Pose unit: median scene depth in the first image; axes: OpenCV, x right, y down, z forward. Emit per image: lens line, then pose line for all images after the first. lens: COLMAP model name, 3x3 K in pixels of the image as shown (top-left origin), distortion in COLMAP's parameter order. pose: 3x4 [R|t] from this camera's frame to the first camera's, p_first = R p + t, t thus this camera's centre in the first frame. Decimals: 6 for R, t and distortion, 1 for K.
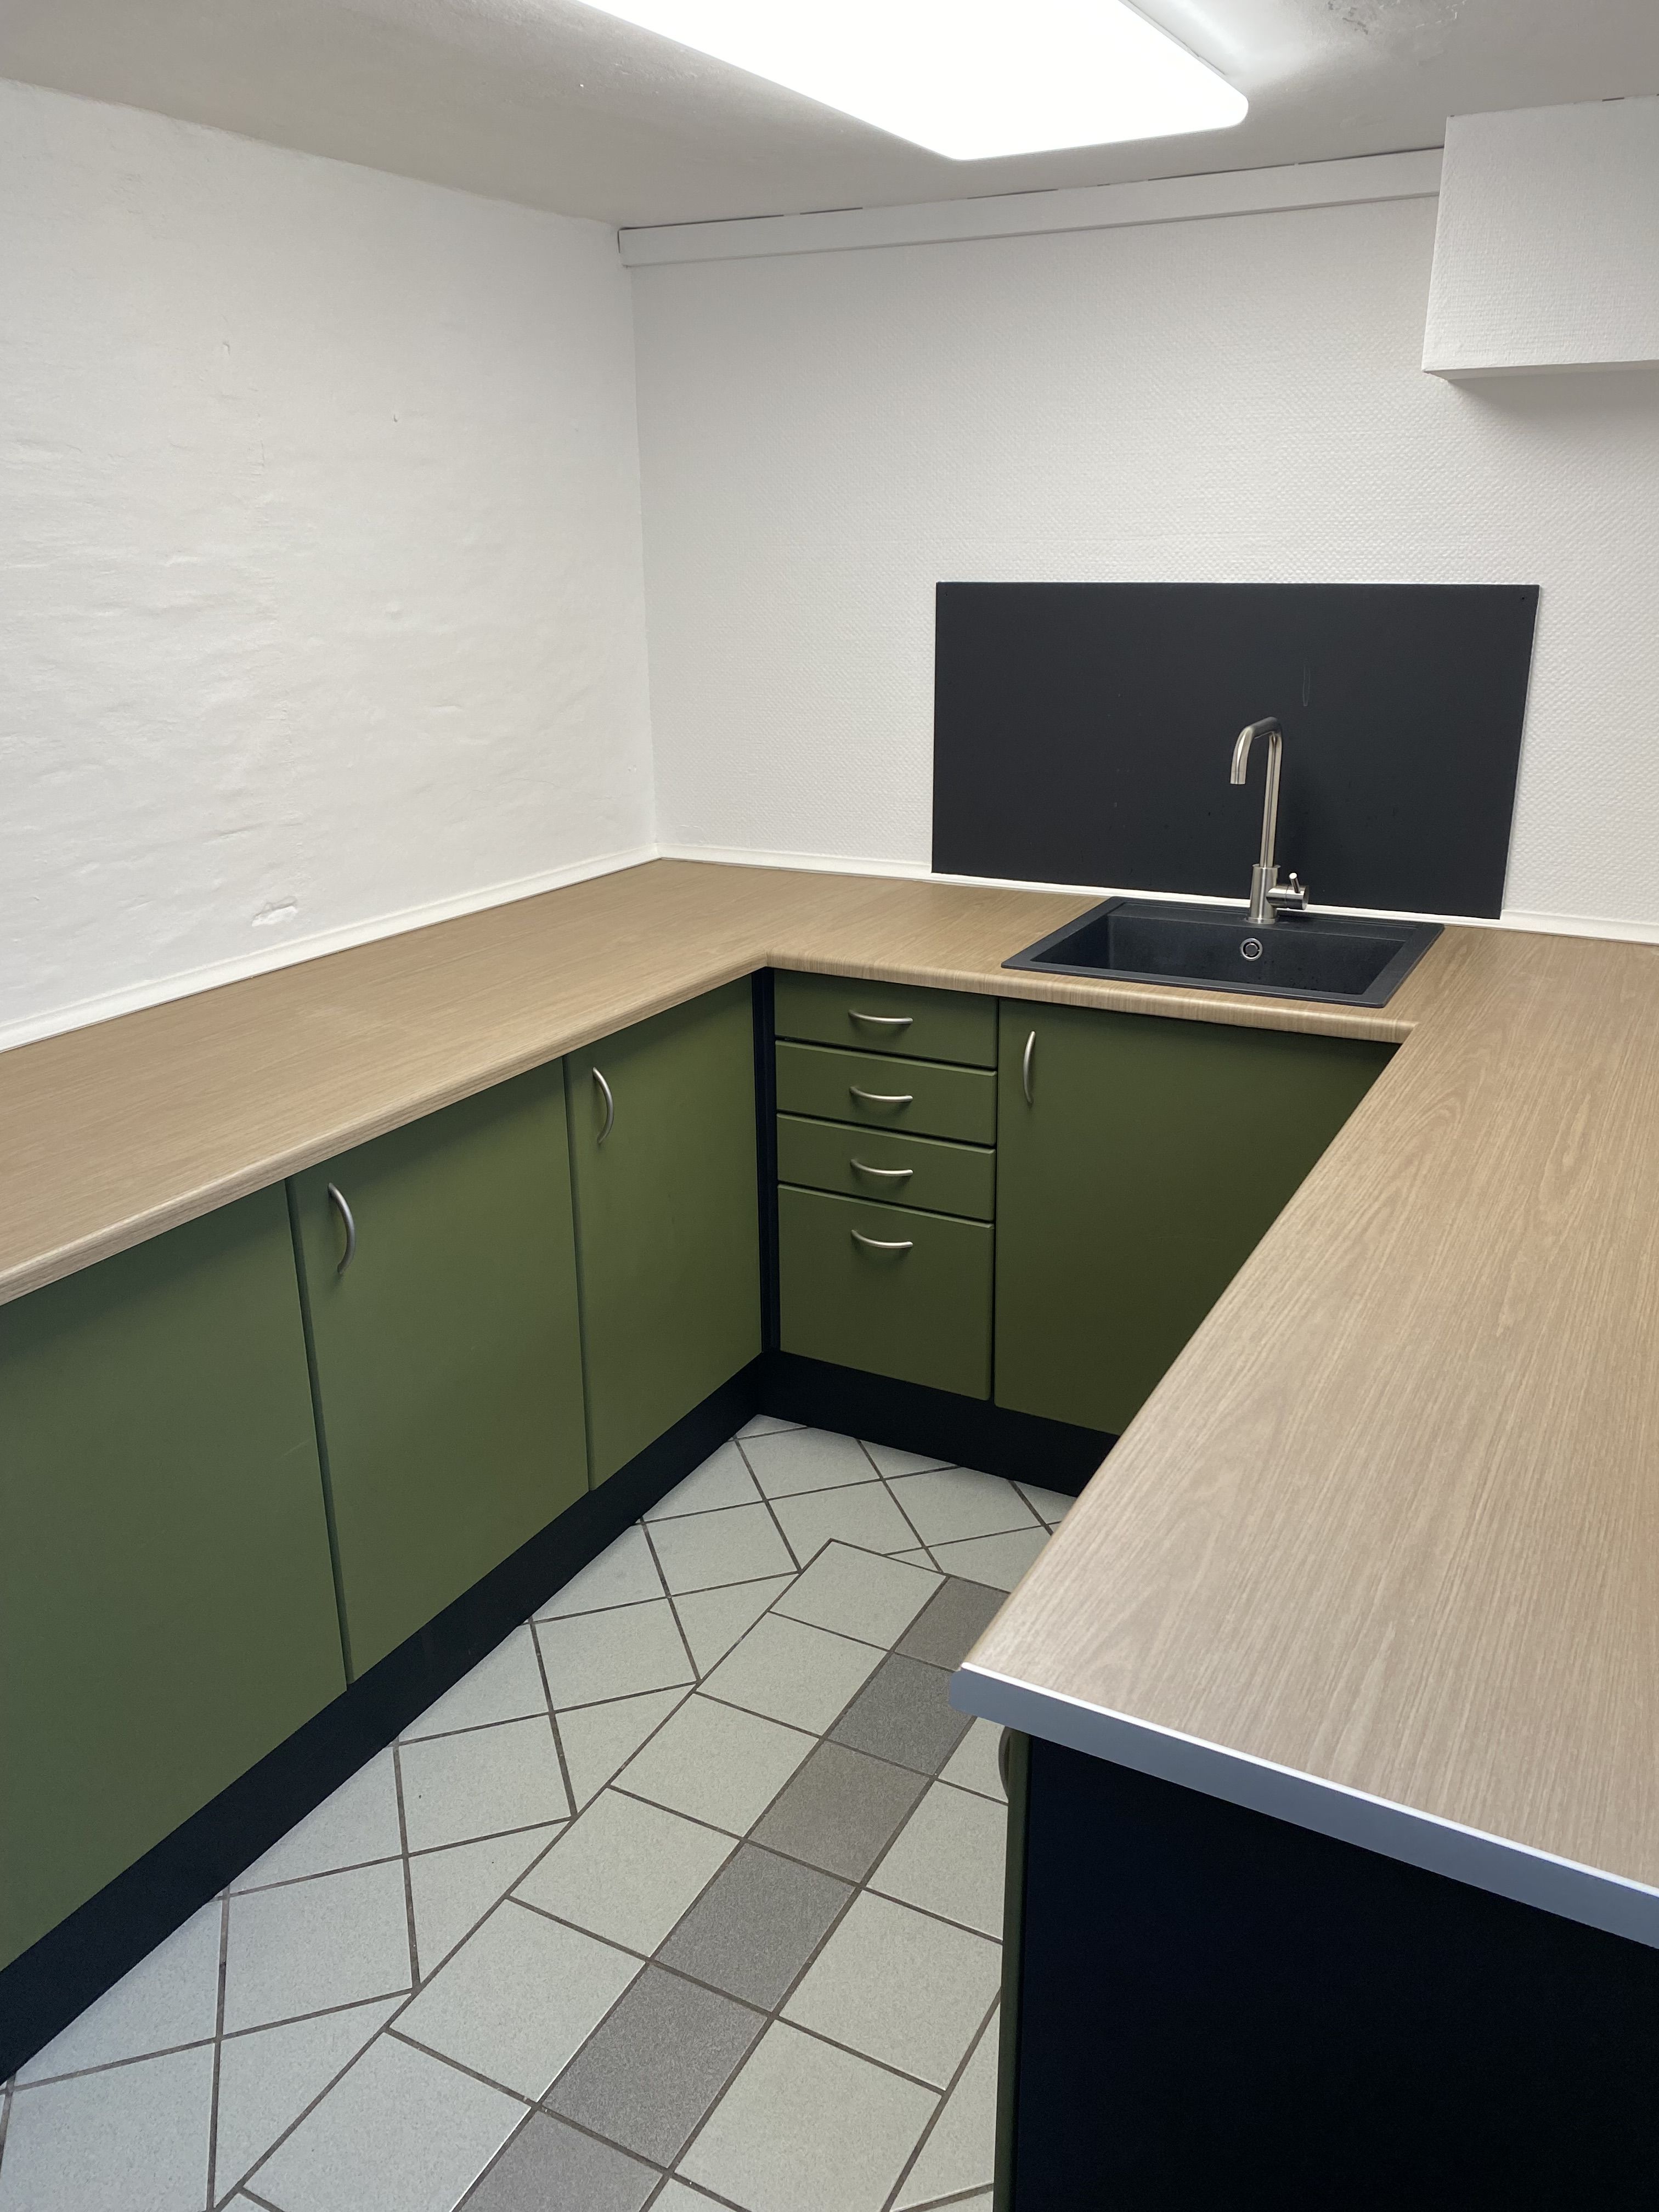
lens RADIAL K [[1670.1, 0, 829.5], [0, 1670.1, 1106.0], [0, 0, 1]] dist [0.077092, -0.083316]
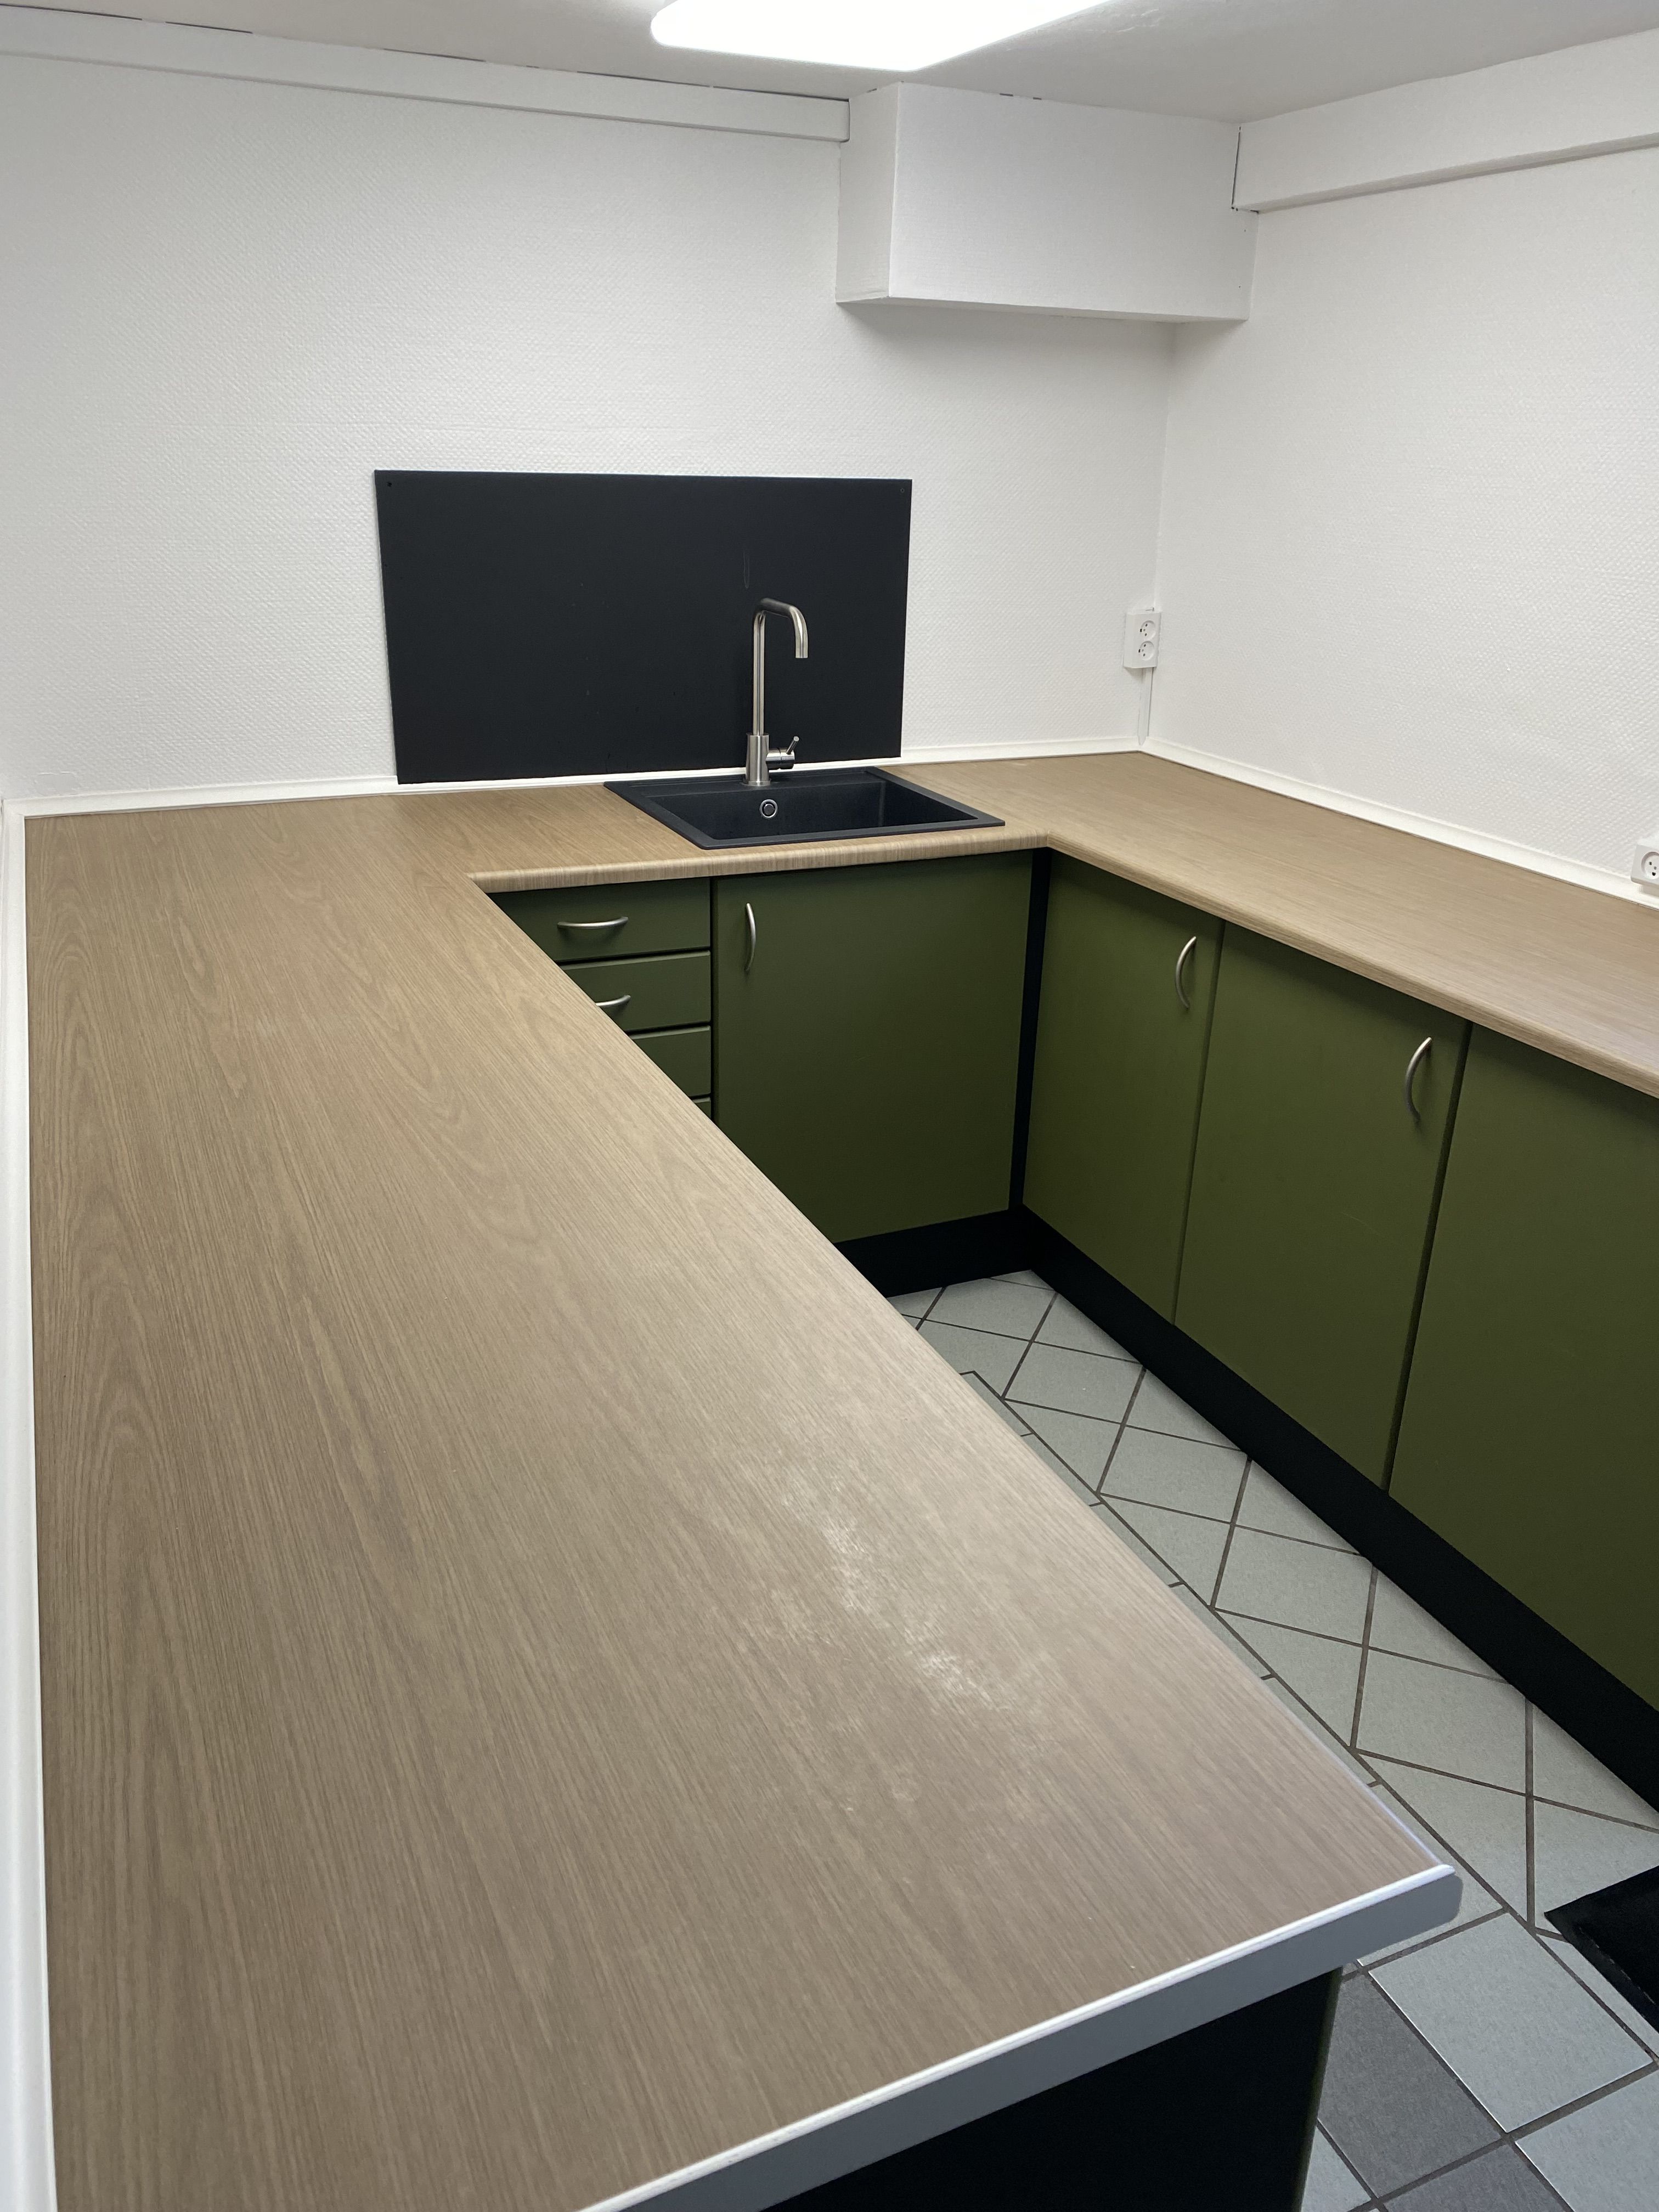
lens RADIAL K [[1670.1, 0, 829.5], [0, 1670.1, 1106.0], [0, 0, 1]] dist [0.077092, -0.083316]
pose [[0.606260, -0.269113, 0.748350, -0.638184], [0.228670, 0.960255, 0.160063, -0.074454], [-0.761681, 0.074085, 0.643702, 0.265361]]
